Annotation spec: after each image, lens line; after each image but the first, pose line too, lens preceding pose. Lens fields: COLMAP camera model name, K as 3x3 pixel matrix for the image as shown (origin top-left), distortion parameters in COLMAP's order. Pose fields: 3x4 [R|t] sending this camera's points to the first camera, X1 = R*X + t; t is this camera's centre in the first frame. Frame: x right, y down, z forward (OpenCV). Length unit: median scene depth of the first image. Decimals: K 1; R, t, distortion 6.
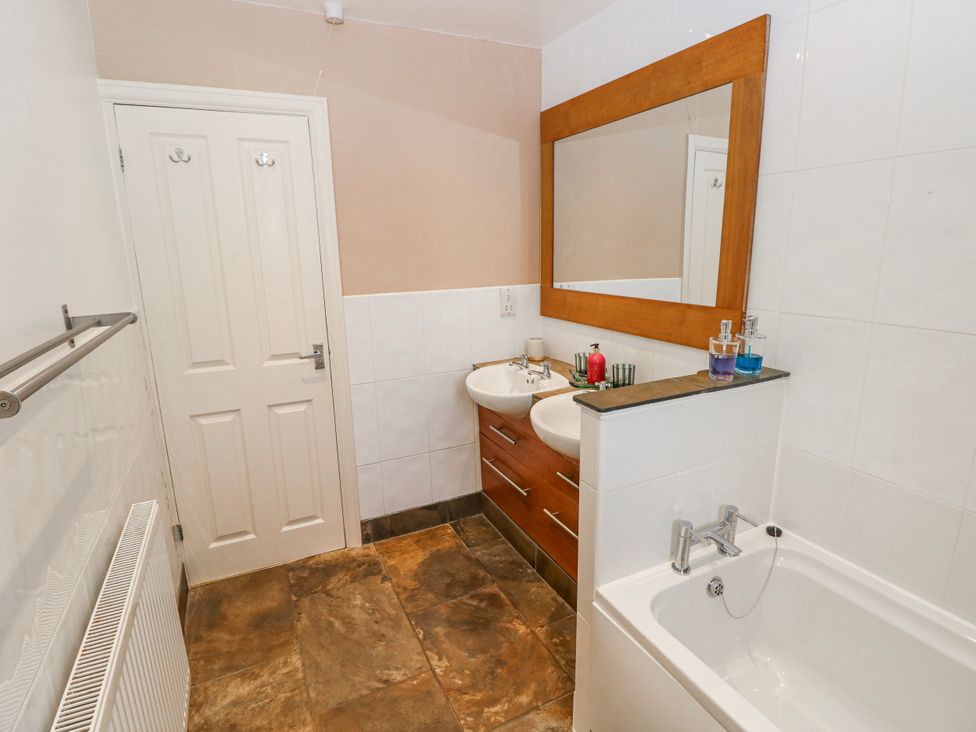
lens RADIAL K [[506.5, 0, 484.4], [0, 506.5, 356.2], [0, 0, 1]] dist [-0.001788, -0.011496]
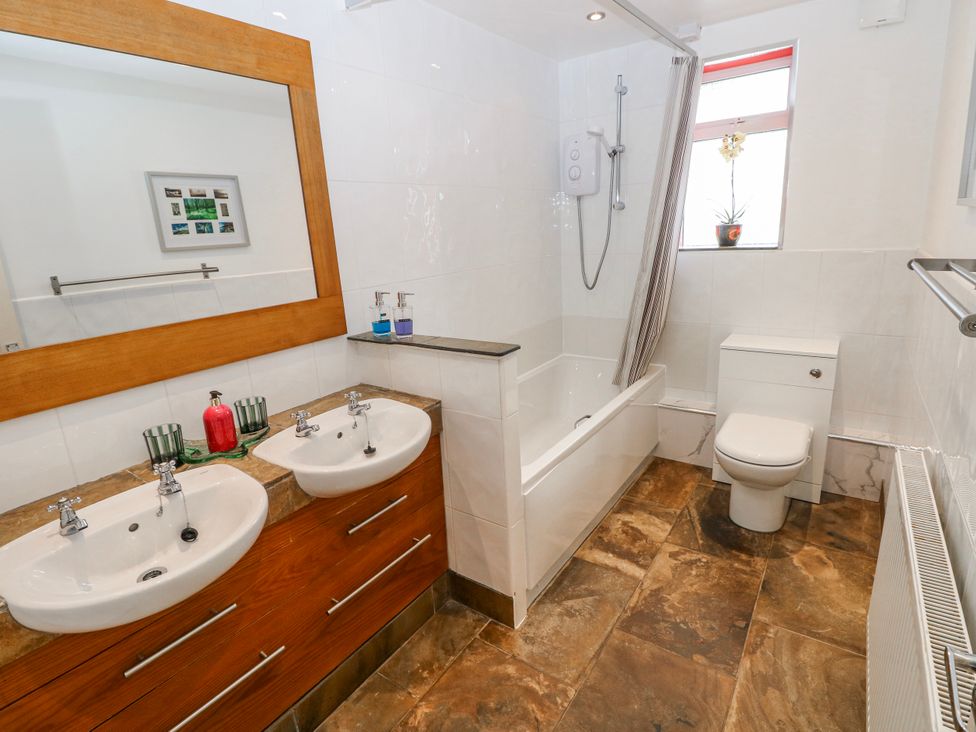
lens RADIAL K [[506.5, 0, 484.4], [0, 506.5, 356.2], [0, 0, 1]] dist [-0.001788, -0.011496]
pose [[-0.474943, -0.170482, 0.863345, -0.667689], [0.257667, 0.911120, 0.321663, -0.243829], [-0.841449, 0.375227, -0.388803, 1.193435]]
